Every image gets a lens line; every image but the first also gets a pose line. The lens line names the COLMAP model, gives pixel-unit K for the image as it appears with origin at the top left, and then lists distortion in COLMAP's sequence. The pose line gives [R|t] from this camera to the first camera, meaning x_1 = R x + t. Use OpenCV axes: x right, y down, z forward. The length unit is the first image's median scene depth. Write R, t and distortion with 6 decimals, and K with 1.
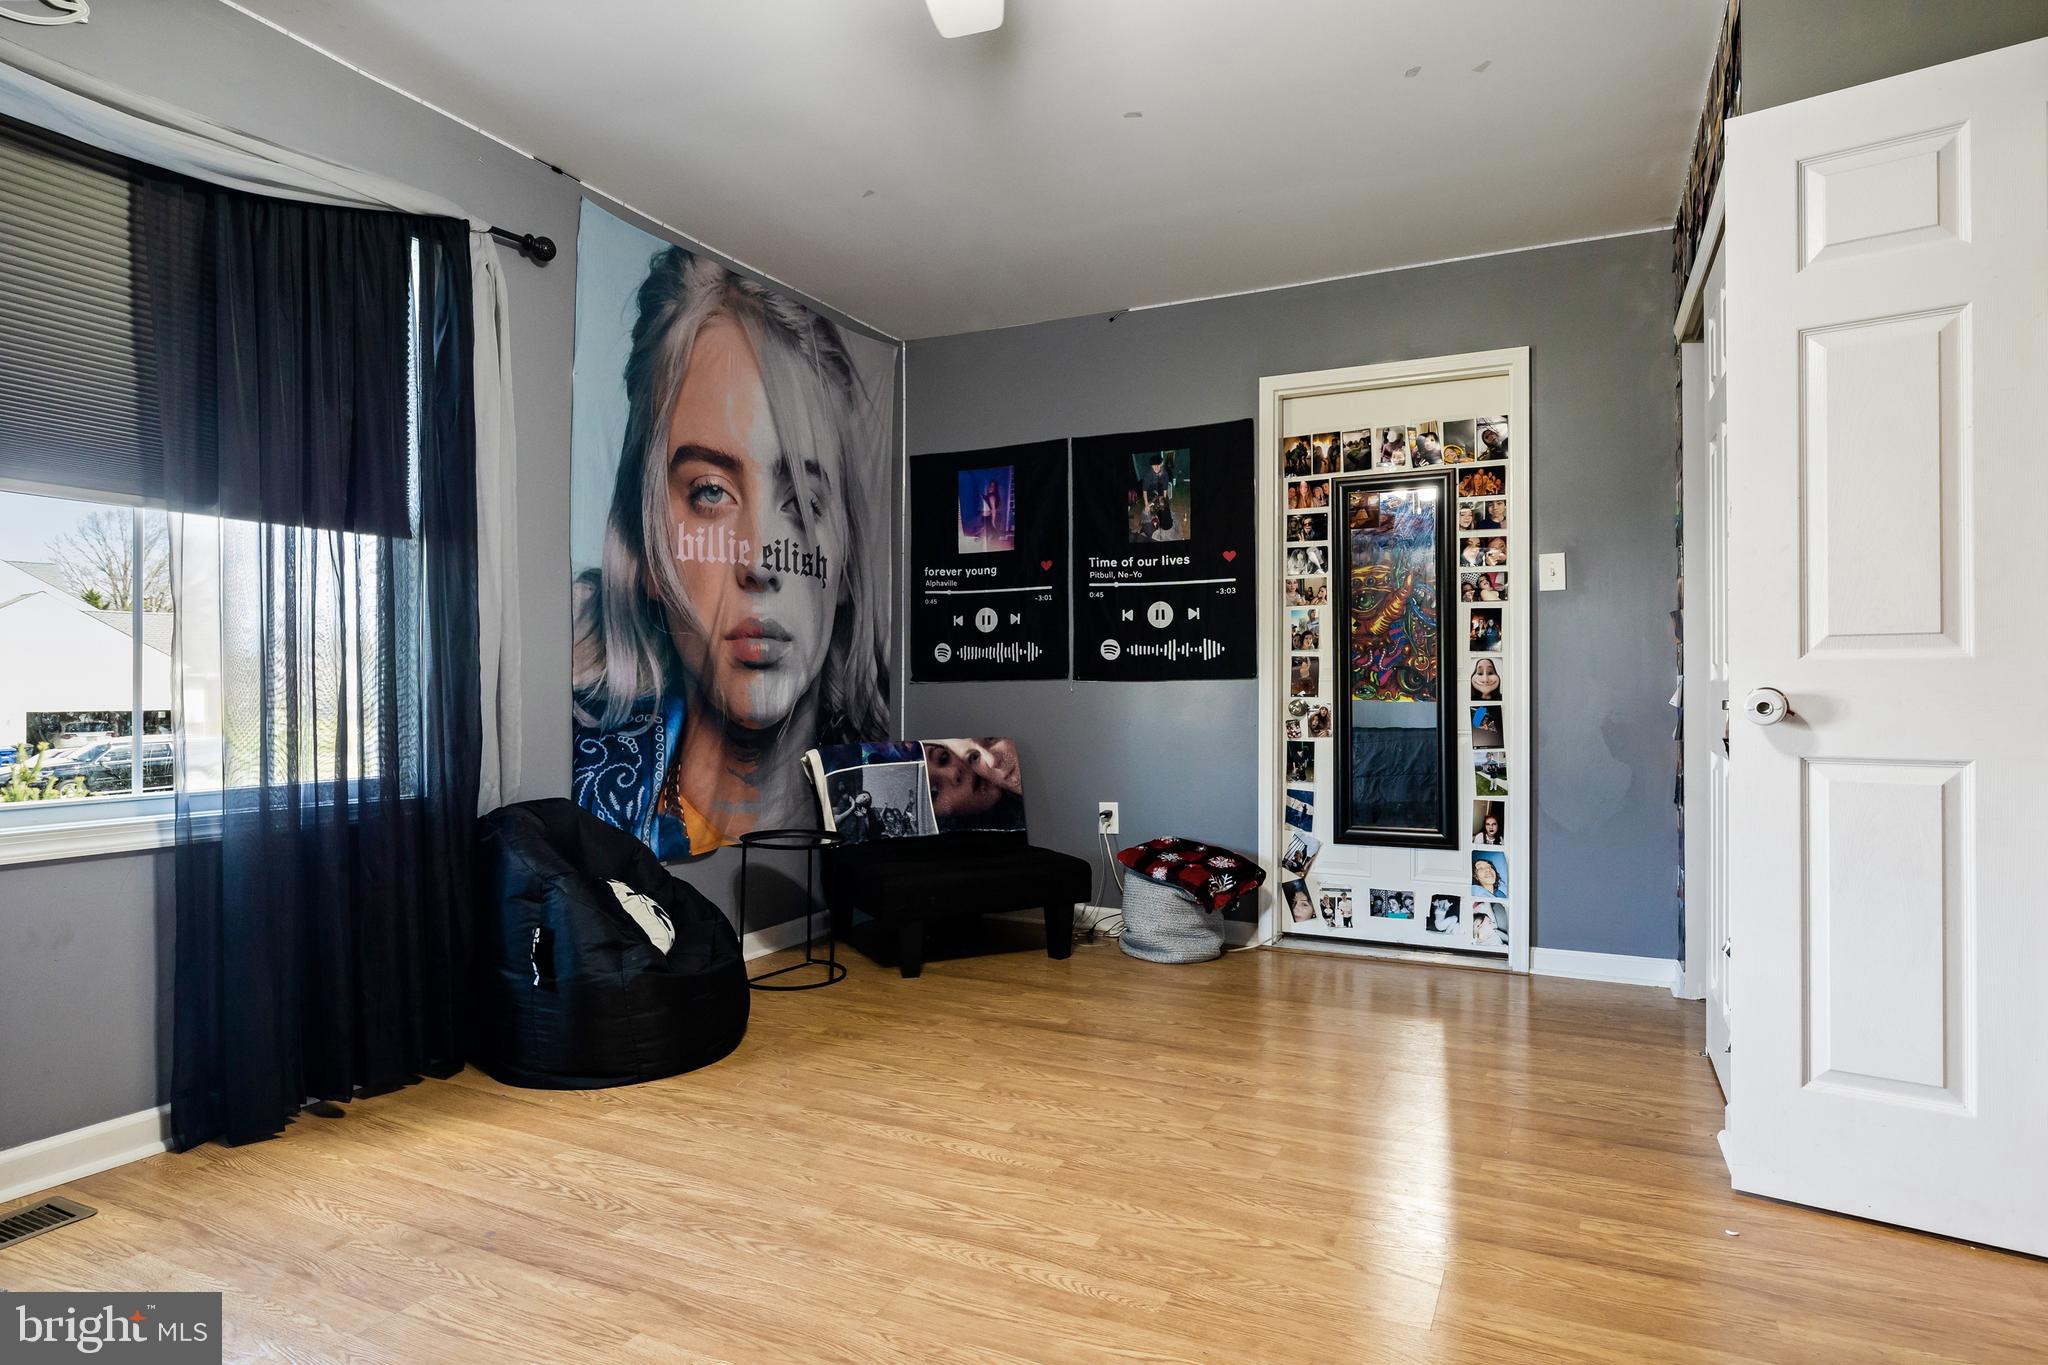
lens RADIAL K [[1153.3, 0, 1024.9], [0, 1153.3, 690.3], [0, 0, 1]] dist [-0.001625, 0.001630]
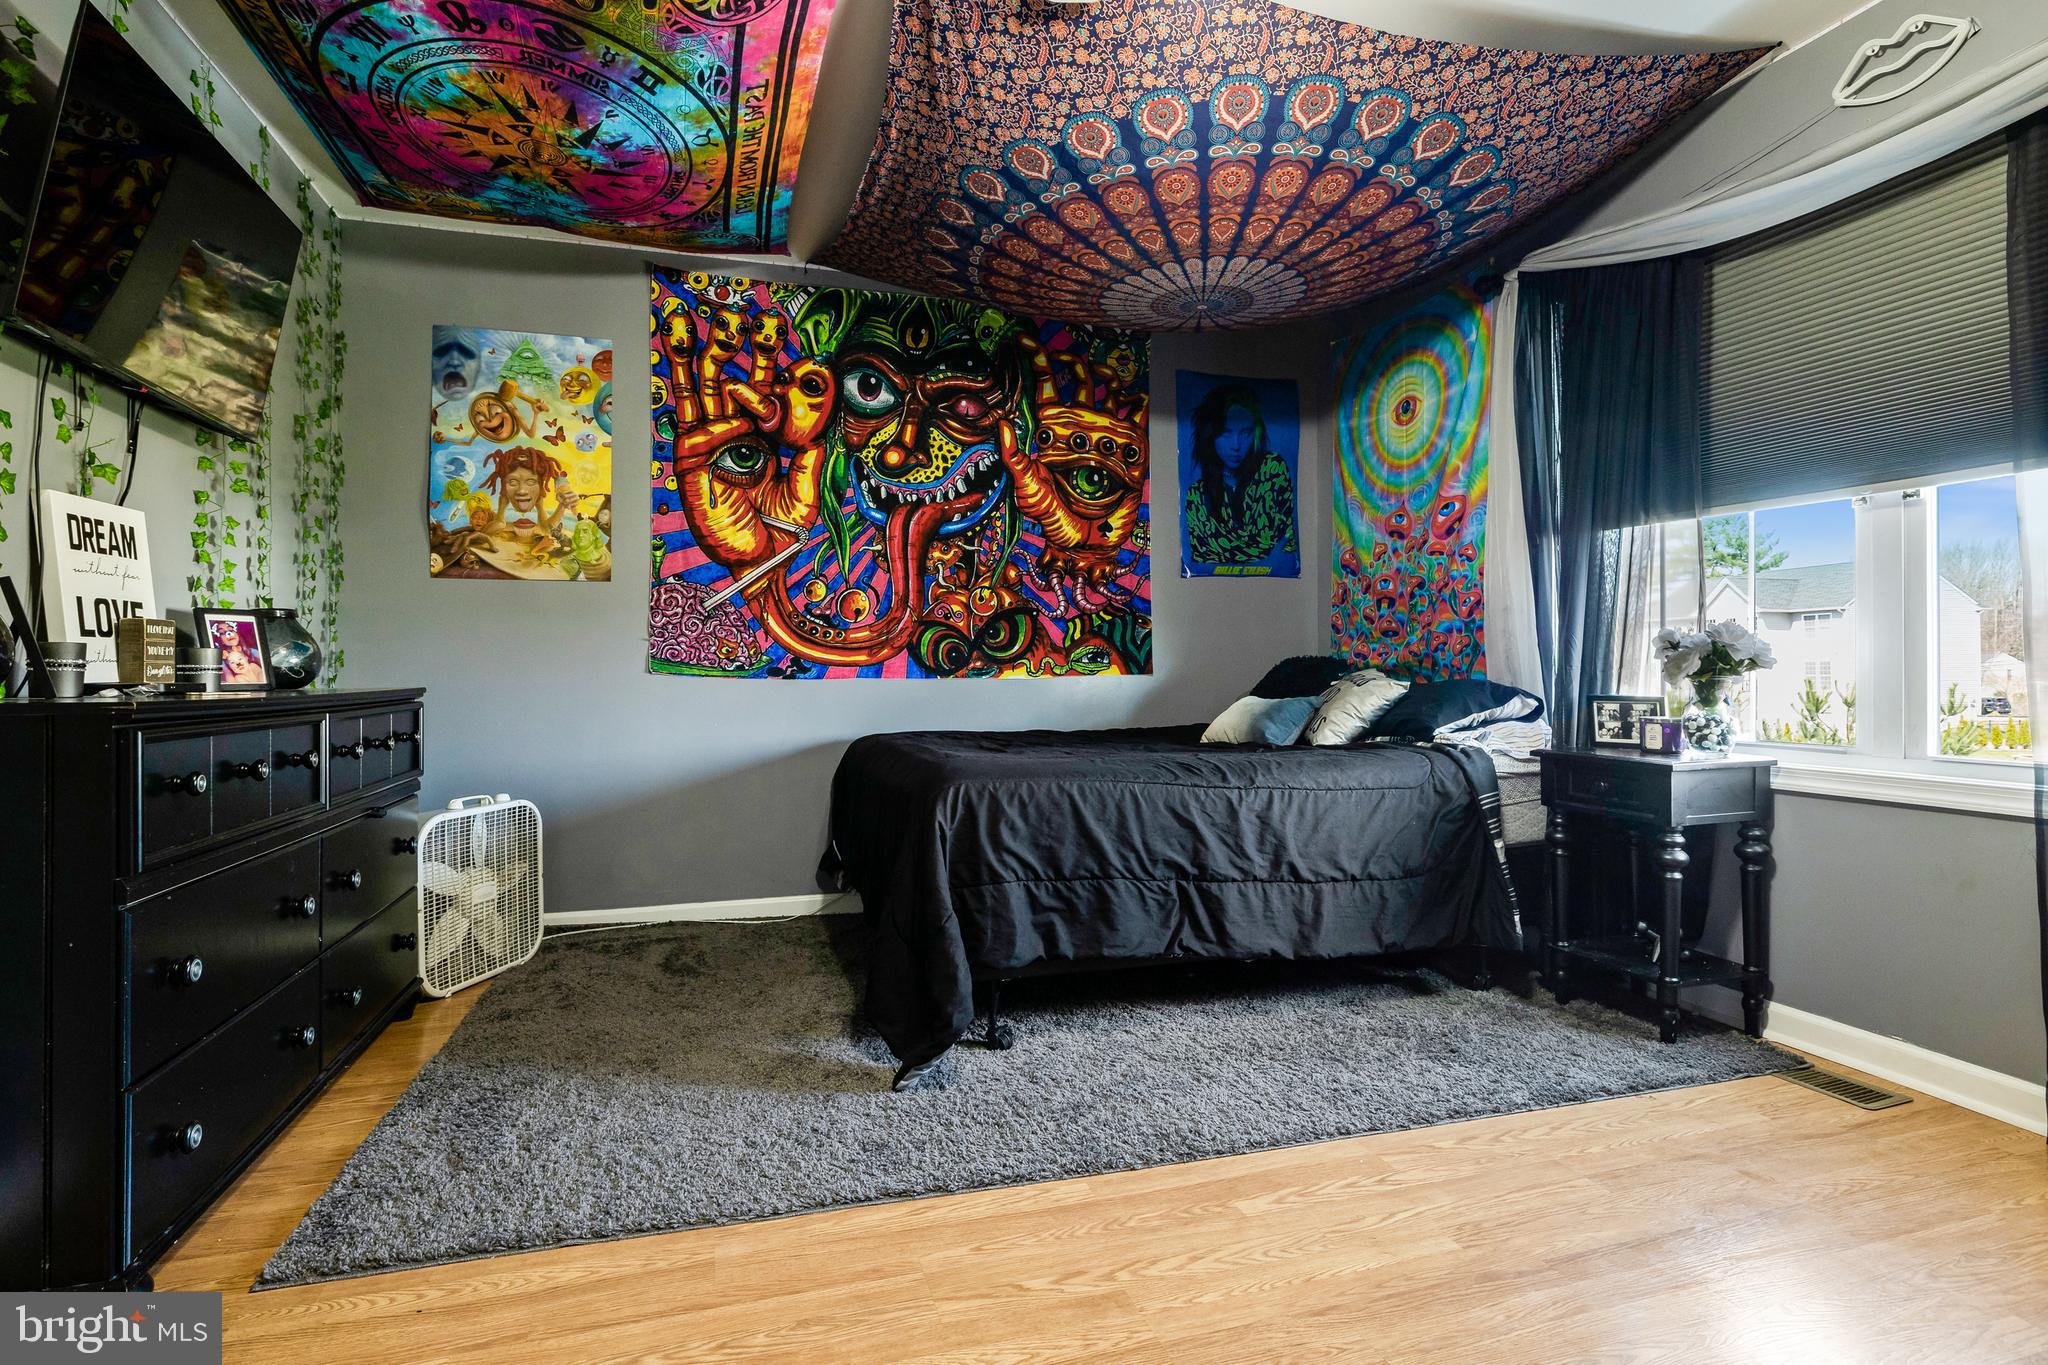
lens RADIAL K [[1056.5, 0, 1026.1], [0, 1056.5, 674.2], [0, 0, 1]] dist [-0.005684, -0.001191]
pose [[-0.735034, 0.006547, -0.677999, 0.572149], [0.003926, 0.999978, 0.005400, 0.008765], [0.678019, 0.001307, -0.735043, 1.301566]]
